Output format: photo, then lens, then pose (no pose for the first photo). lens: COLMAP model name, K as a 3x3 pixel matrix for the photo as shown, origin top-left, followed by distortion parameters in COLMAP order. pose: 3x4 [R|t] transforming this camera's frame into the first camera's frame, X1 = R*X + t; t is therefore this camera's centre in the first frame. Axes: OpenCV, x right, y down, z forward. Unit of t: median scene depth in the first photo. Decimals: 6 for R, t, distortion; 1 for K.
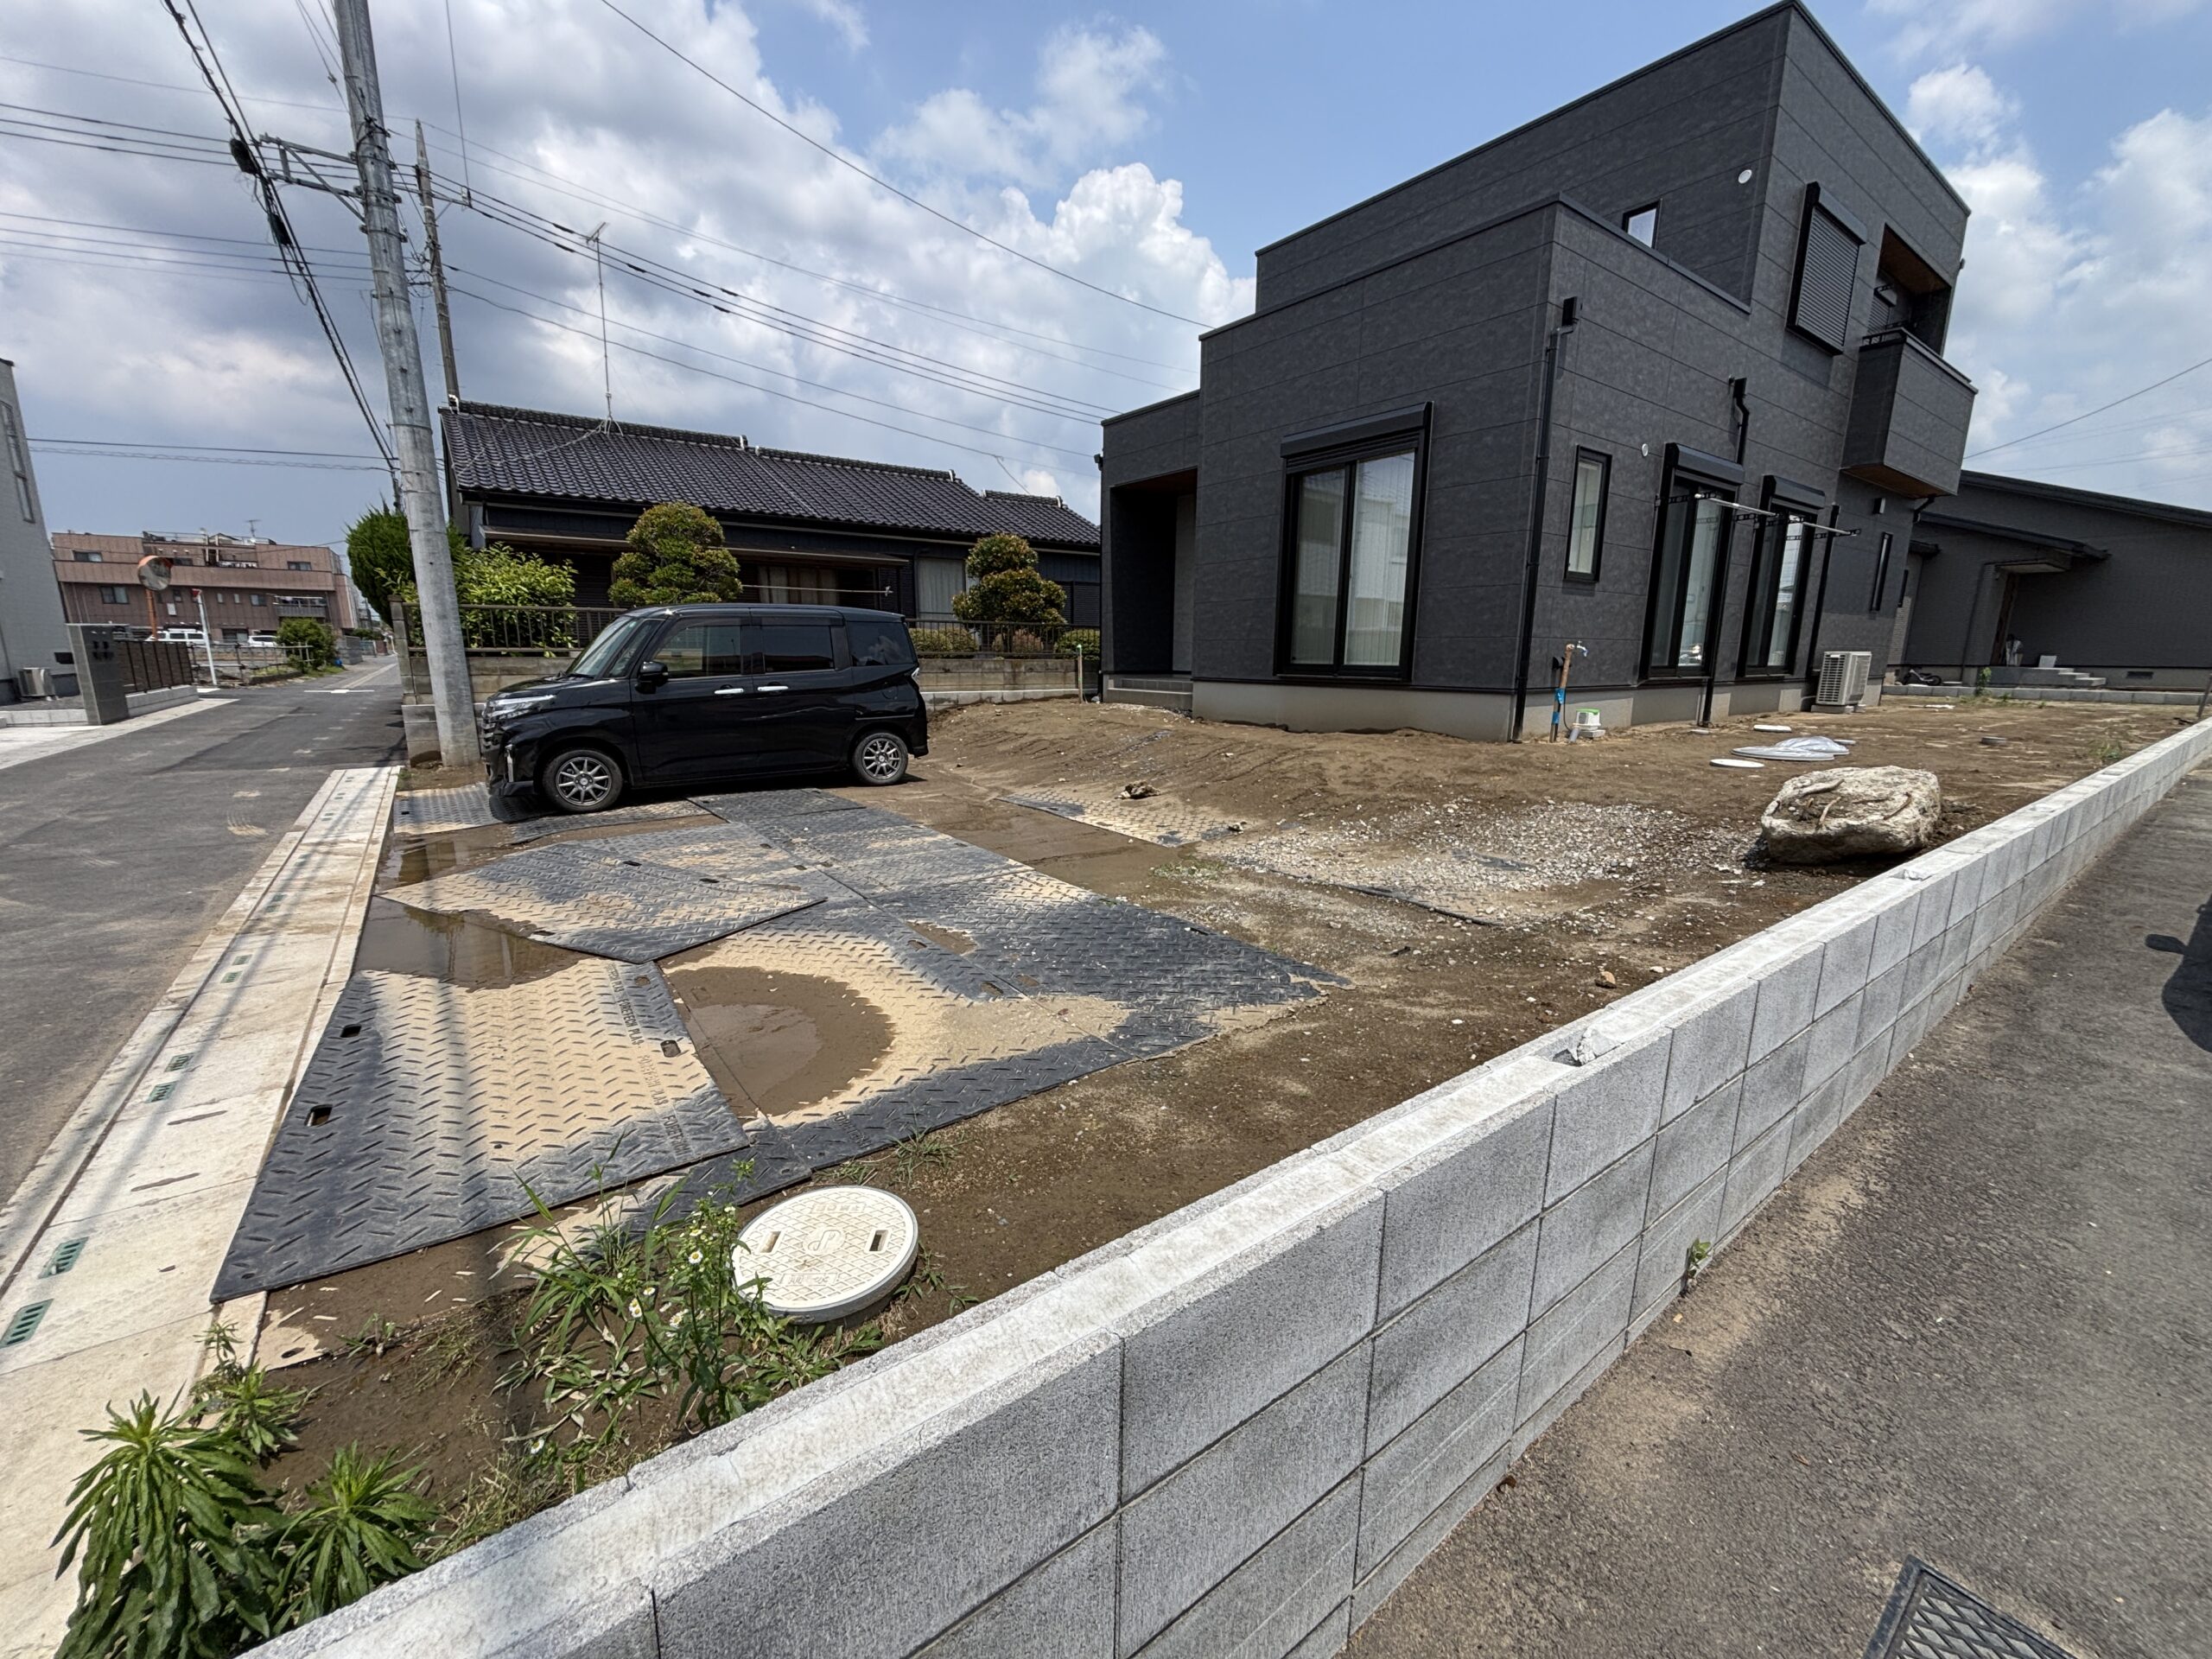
lens RADIAL K [[895.4, 0, 1096.0], [0, 895.4, 827.0], [0, 0, 1]] dist [-0.002339, 0.002102]
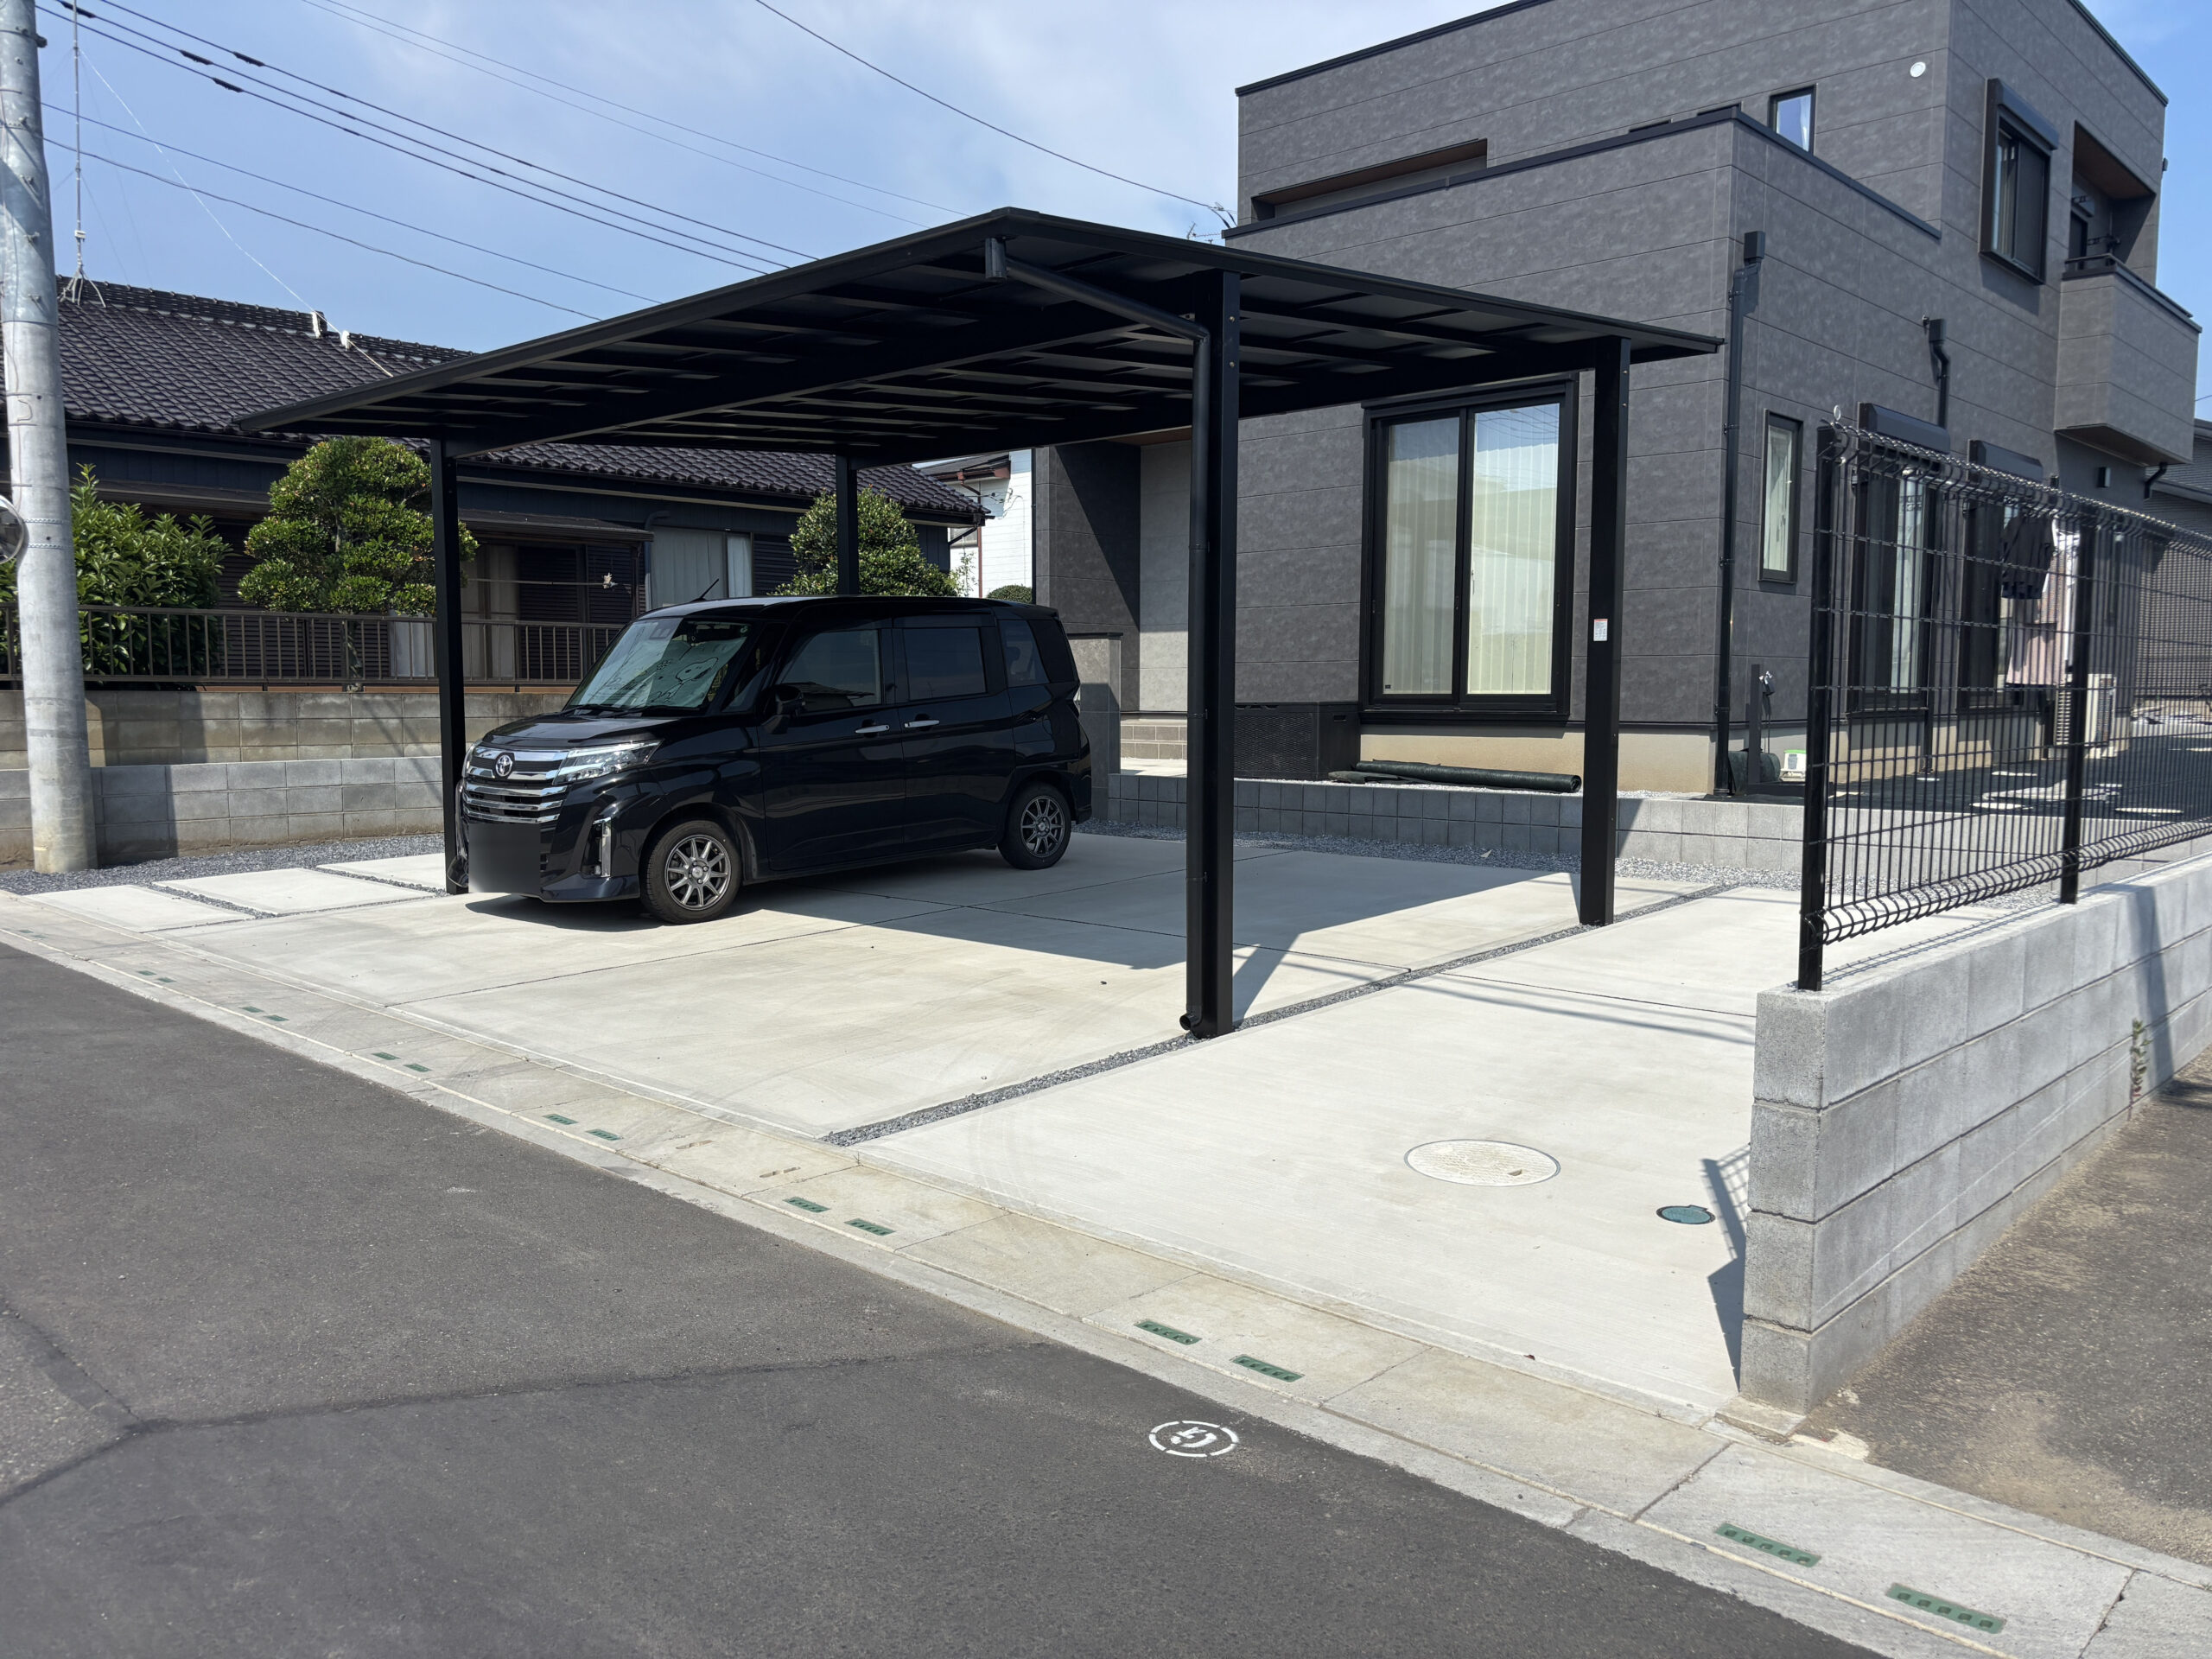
lens RADIAL K [[1664.5, 0, 1094.0], [0, 1664.5, 841.7], [0, 0, 1]] dist [0.029357, -0.026475]
pose [[0.984194, -0.023521, 0.175526, -0.220382], [0.040591, 0.994716, -0.094305, 0.042881], [-0.172381, 0.099939, 0.979947, -0.207623]]
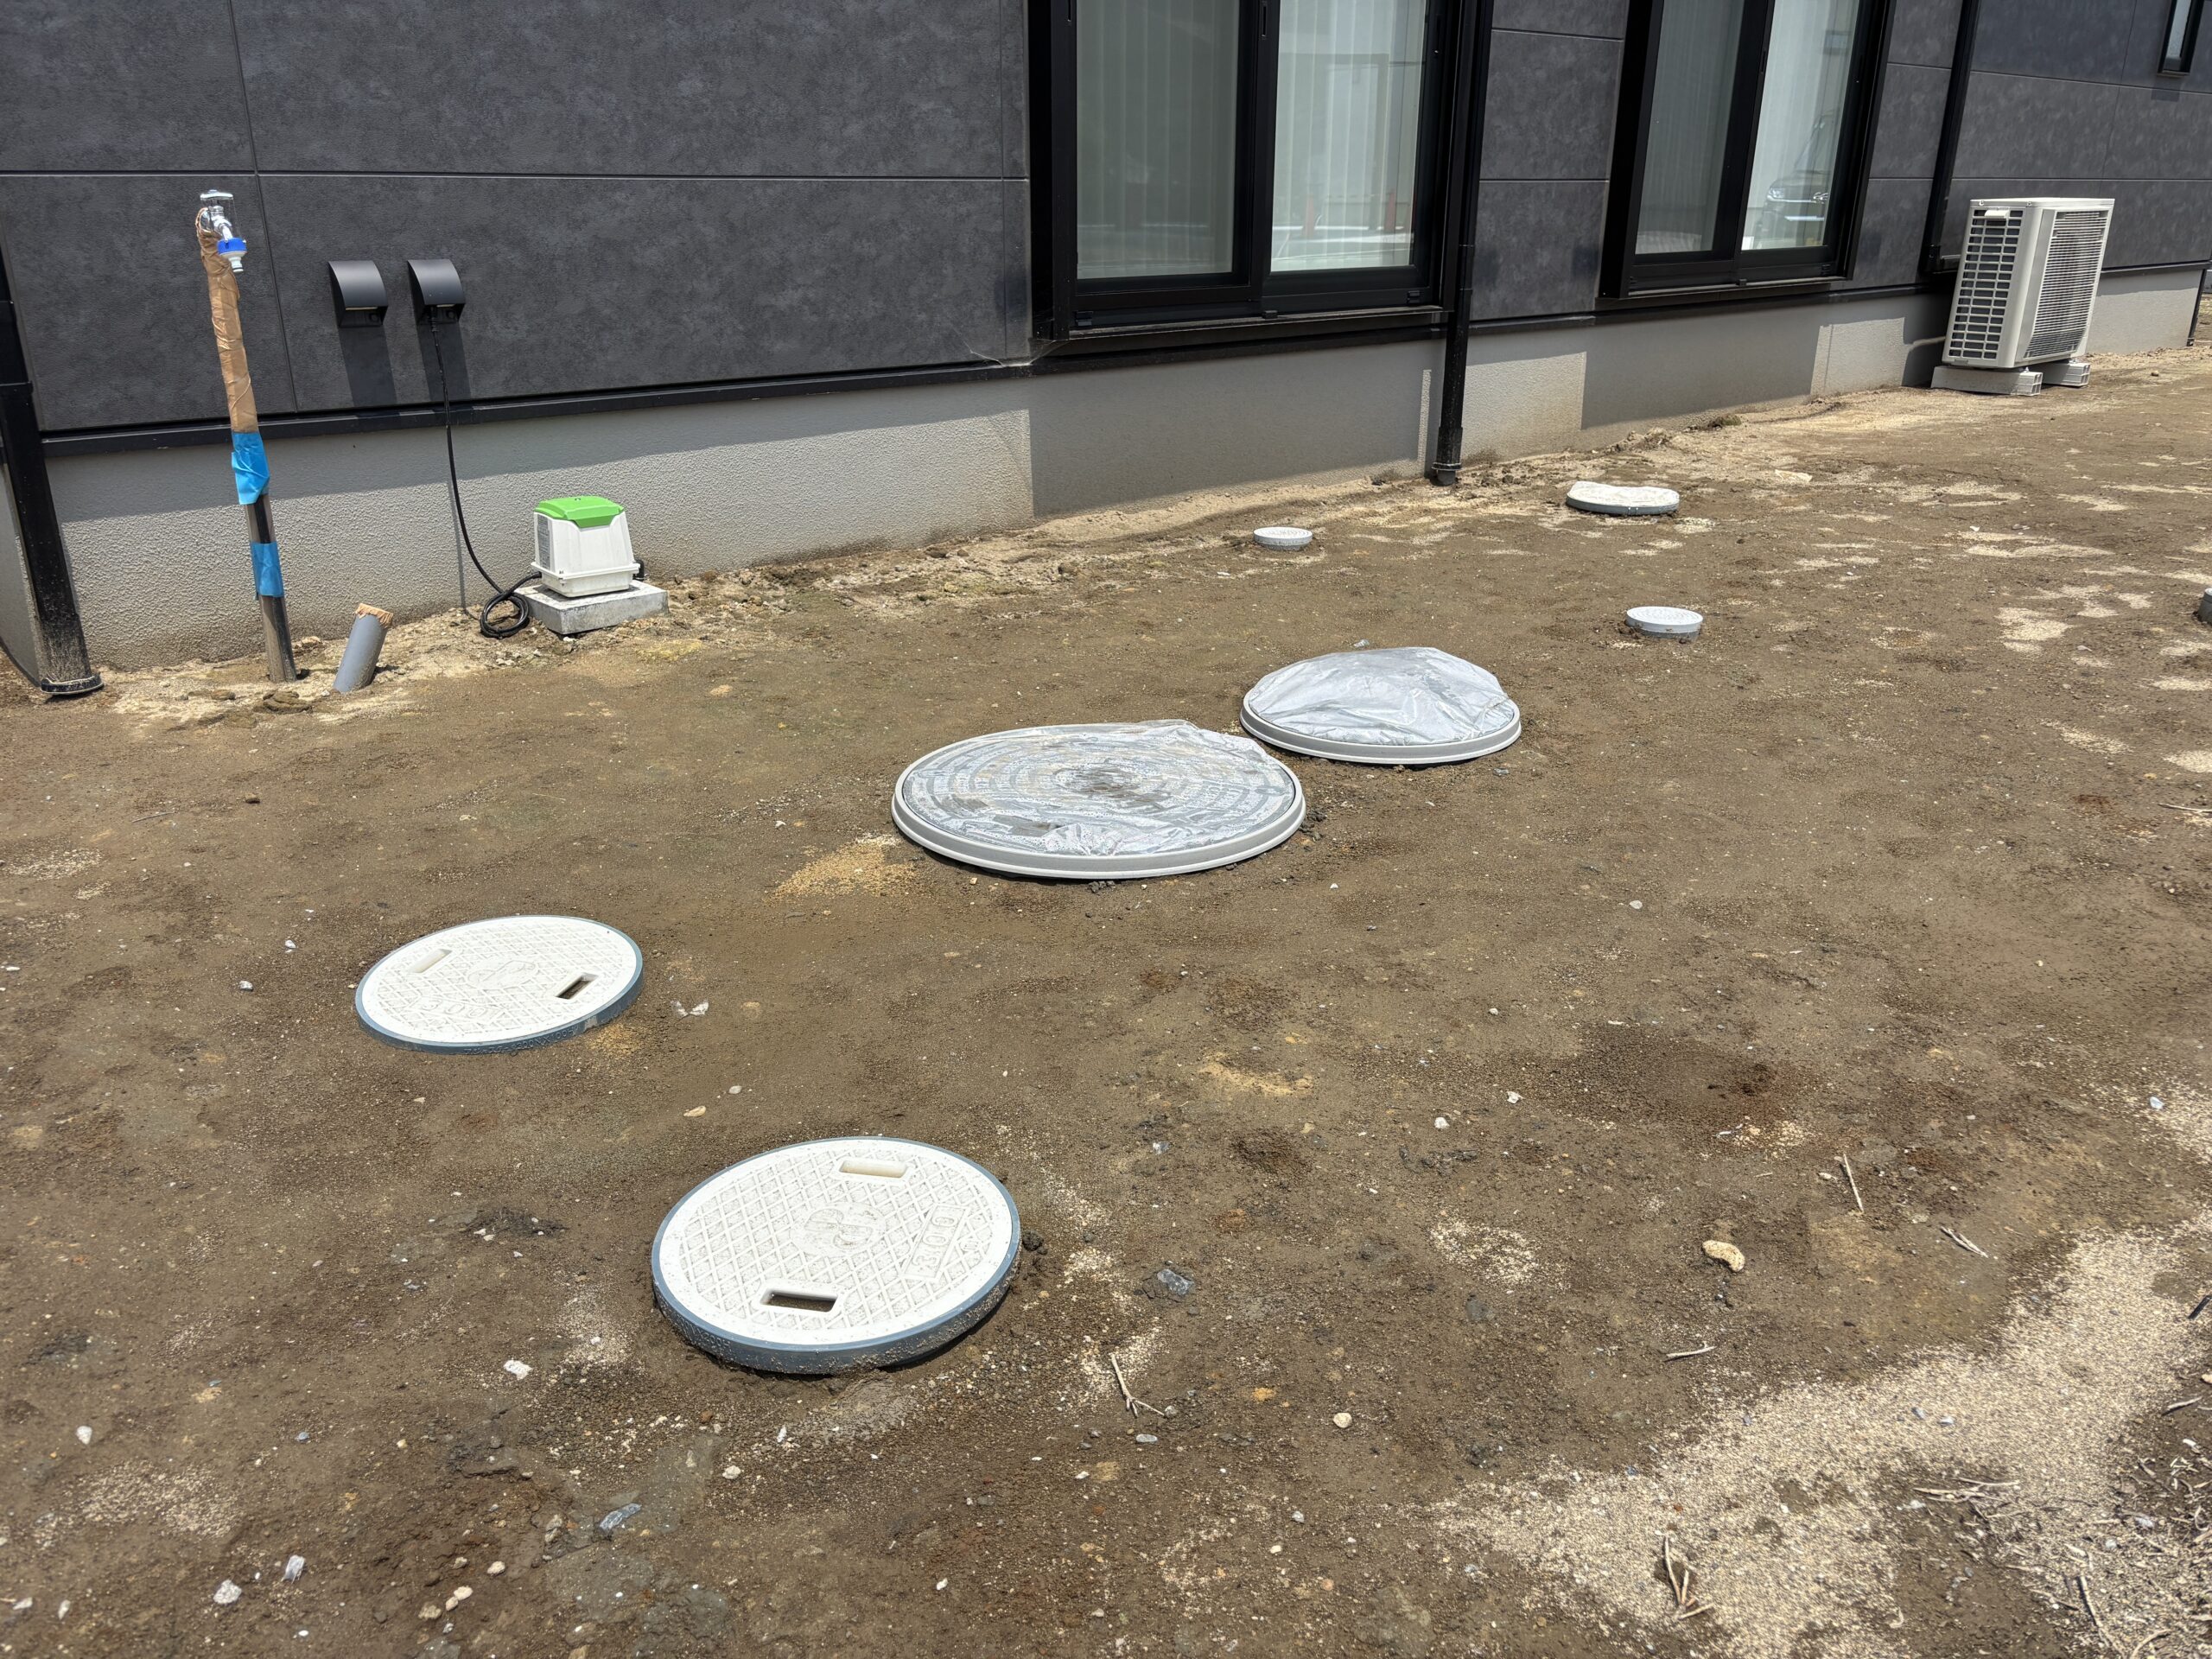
lens RADIAL K [[1664.5, 0, 1103.8], [0, 1664.5, 805.8], [0, 0, 1]] dist [0.029357, -0.026475]
pose [[0.997101, -0.033805, 0.068171, 0.517778], [0.022513, 0.986847, 0.160083, -0.094619], [-0.072686, -0.158084, 0.984747, 0.444911]]
